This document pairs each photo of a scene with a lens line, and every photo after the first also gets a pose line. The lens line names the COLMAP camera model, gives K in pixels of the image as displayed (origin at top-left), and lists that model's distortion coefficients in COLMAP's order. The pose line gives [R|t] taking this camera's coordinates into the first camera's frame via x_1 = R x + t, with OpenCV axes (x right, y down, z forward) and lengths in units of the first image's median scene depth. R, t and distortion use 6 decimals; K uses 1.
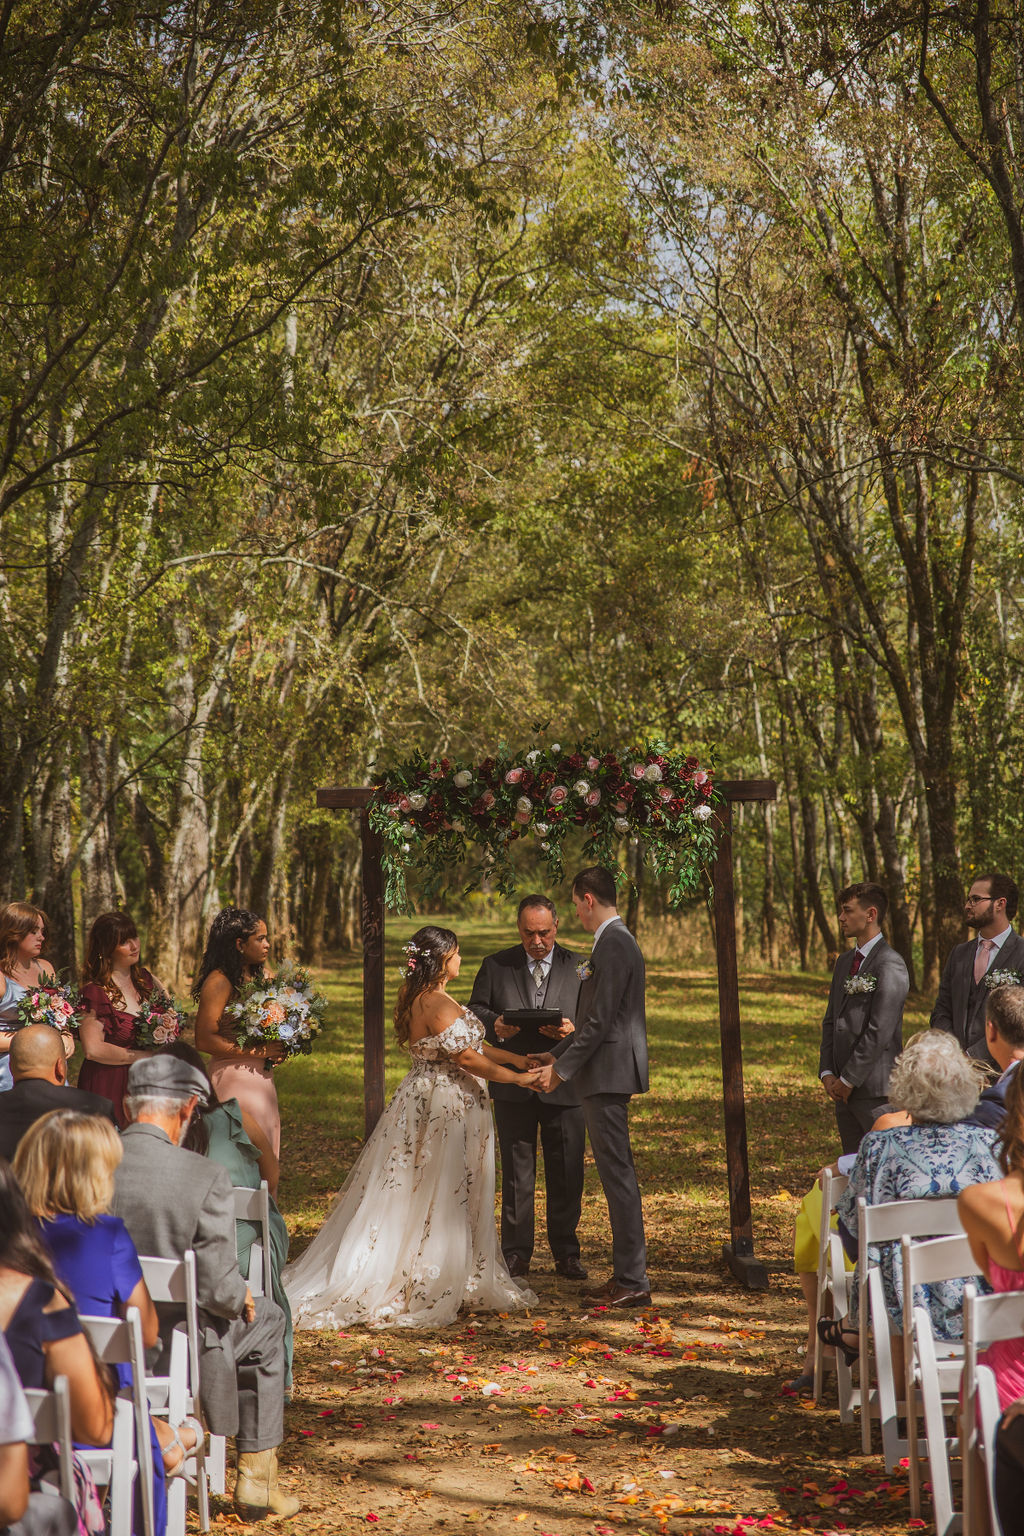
lens RADIAL K [[3062.9, 0, 512.0], [0, 3062.9, 768.0], [0, 0, 1]] dist [0.253745, -0.004689]
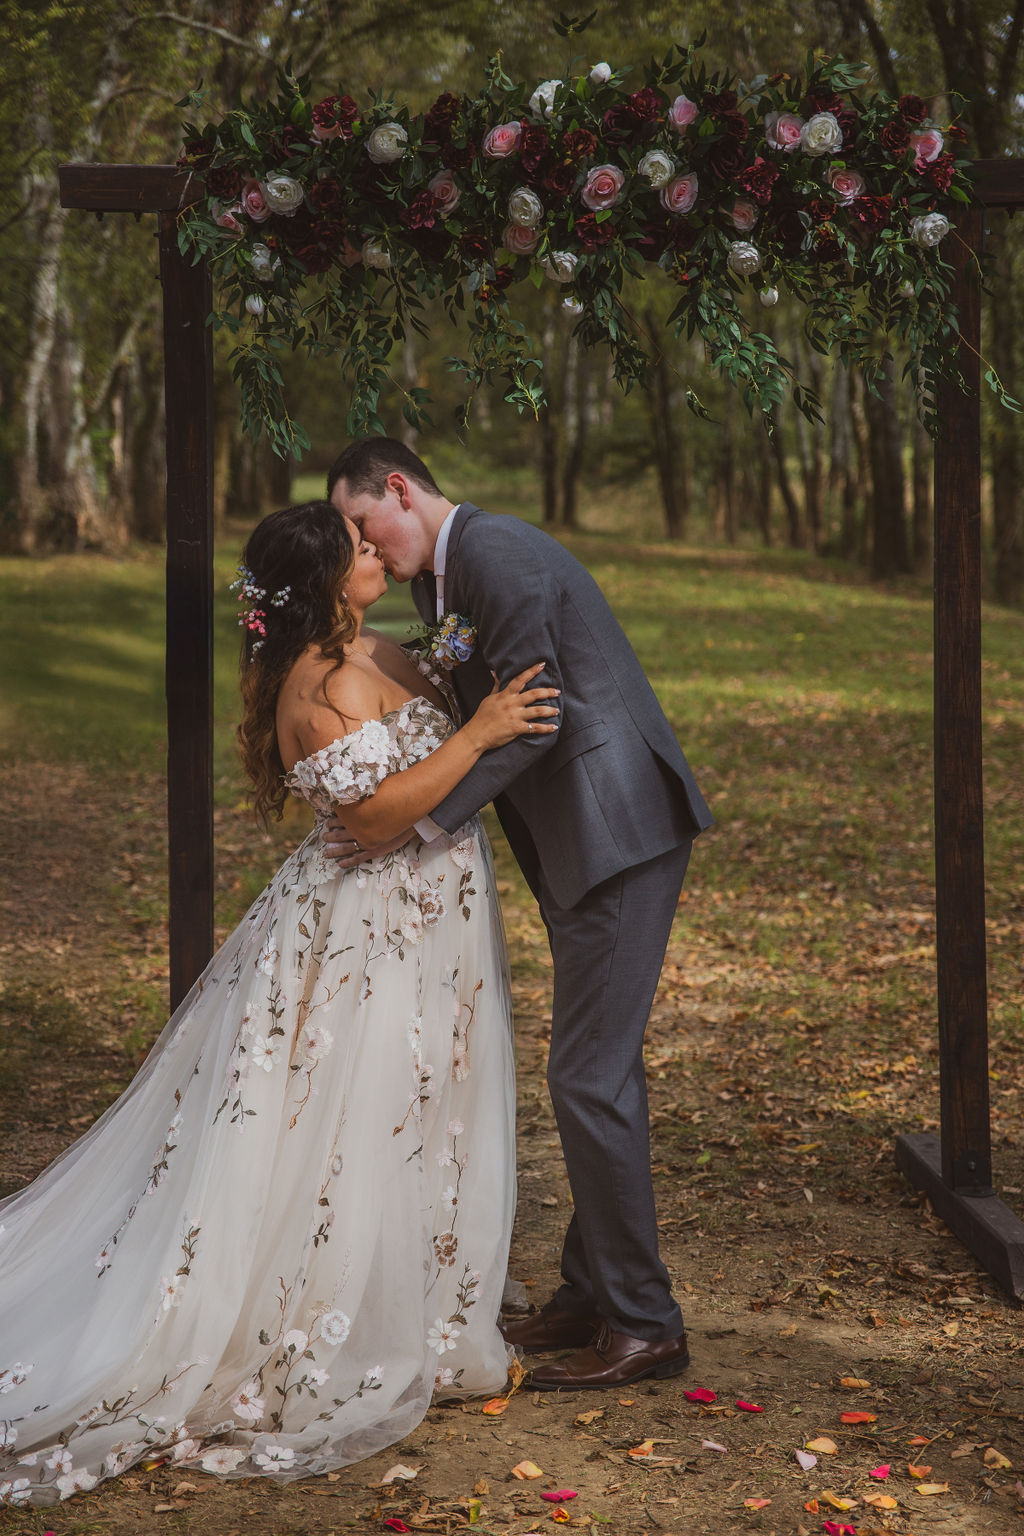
lens RADIAL K [[3023.0, 0, 533.6], [0, 3023.0, 863.4], [0, 0, 1]] dist [0.250373, -0.046061]
pose [[0.999442, 0.012273, 0.031049, -0.007362], [-0.017403, 0.985155, 0.170783, 0.029986], [-0.028492, -0.171228, 0.984819, 0.548533]]
